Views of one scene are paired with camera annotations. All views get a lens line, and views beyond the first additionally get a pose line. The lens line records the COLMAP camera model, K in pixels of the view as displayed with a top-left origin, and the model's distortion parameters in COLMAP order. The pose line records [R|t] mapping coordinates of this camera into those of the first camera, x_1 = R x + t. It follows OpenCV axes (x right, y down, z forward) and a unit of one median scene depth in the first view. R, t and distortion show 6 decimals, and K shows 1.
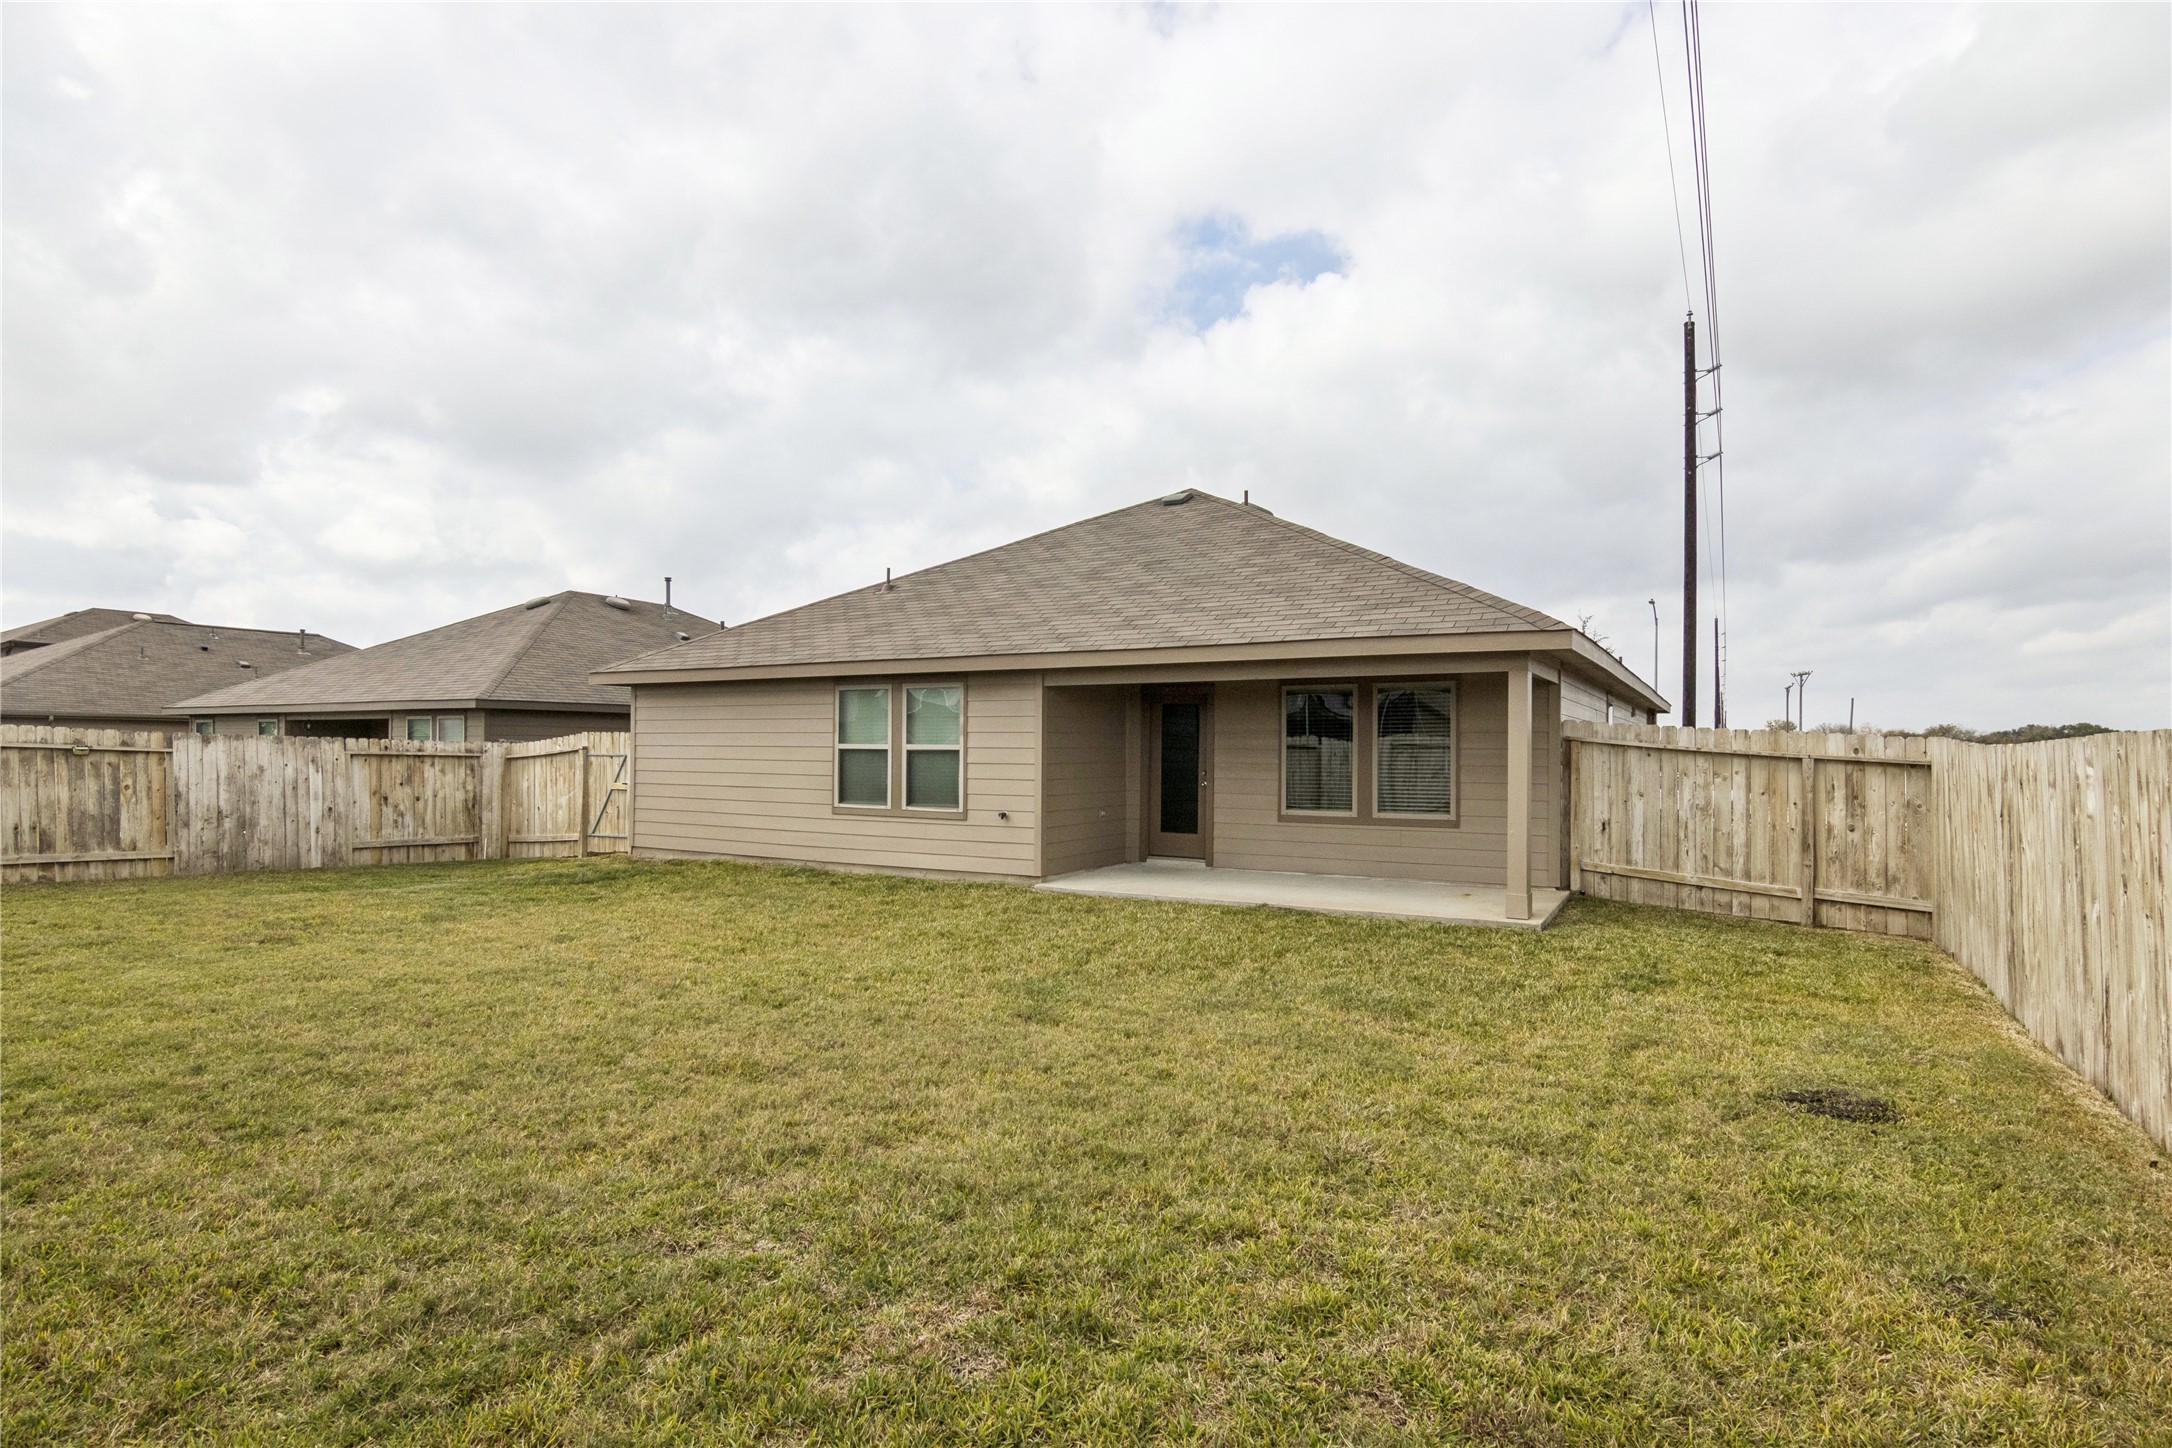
lens RADIAL K [[1122.2, 0, 1086.2], [0, 1122.2, 723.9], [0, 0, 1]] dist [-0.006210, 0.003240]
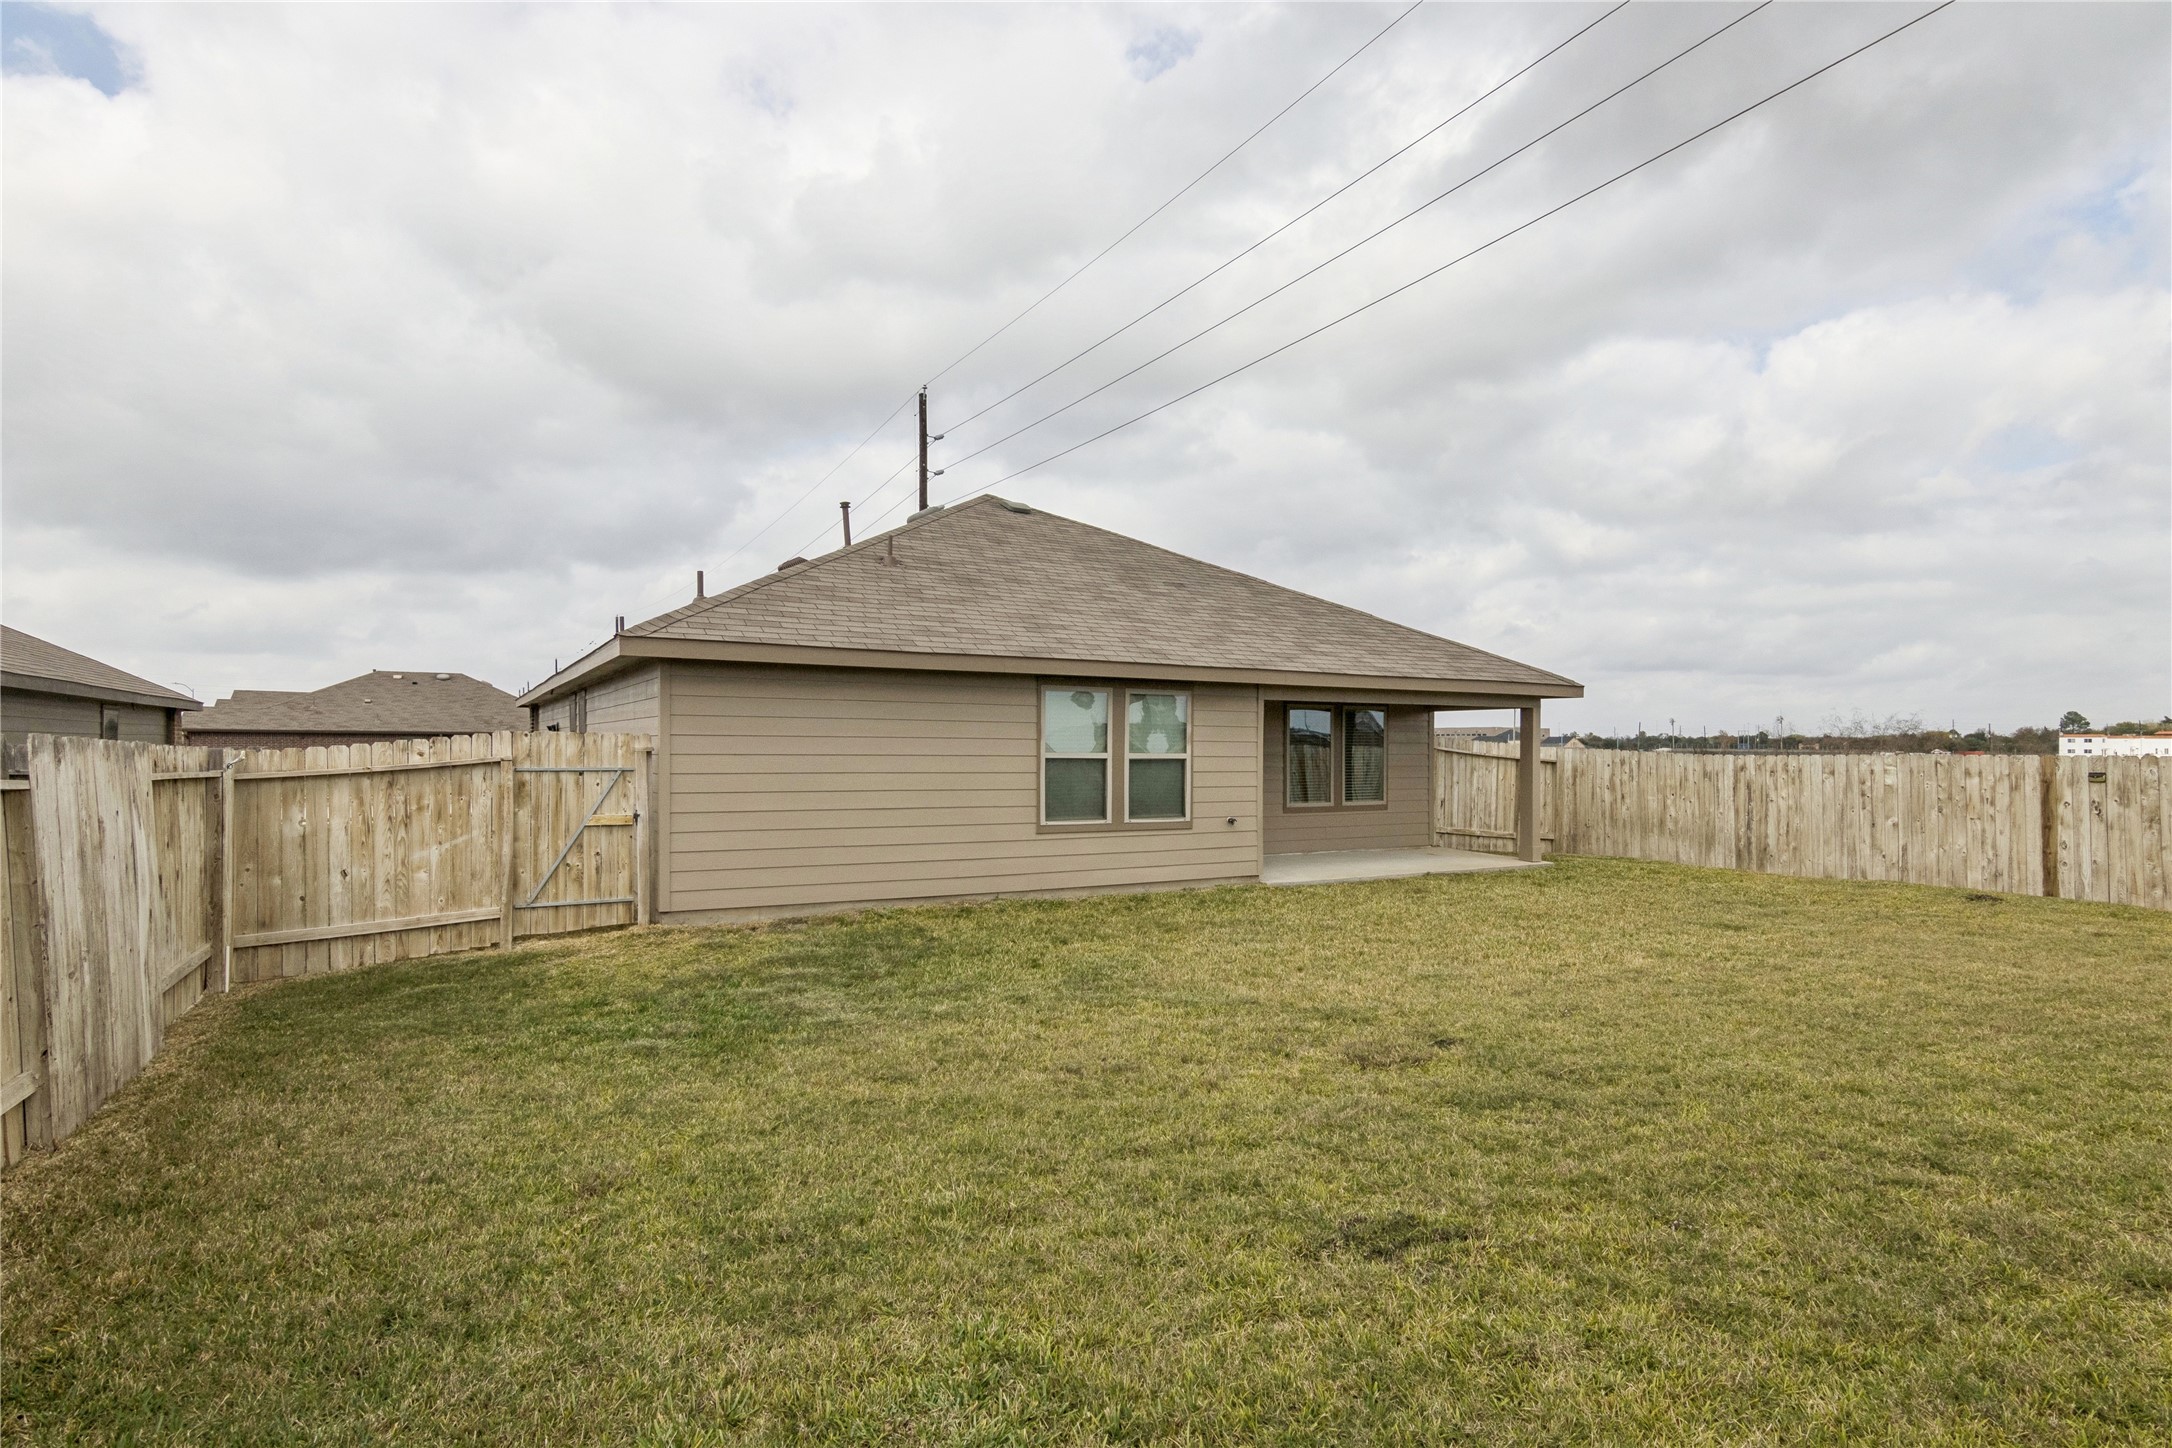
lens RADIAL K [[1122.2, 0, 1086.6], [0, 1122.2, 743.2], [0, 0, 1]] dist [-0.006210, 0.003240]
pose [[0.498943, -0.000874, 0.866634, -0.994521], [-0.025905, 0.999538, 0.015922, -0.004237], [-0.866248, -0.030394, 0.498690, 0.562894]]
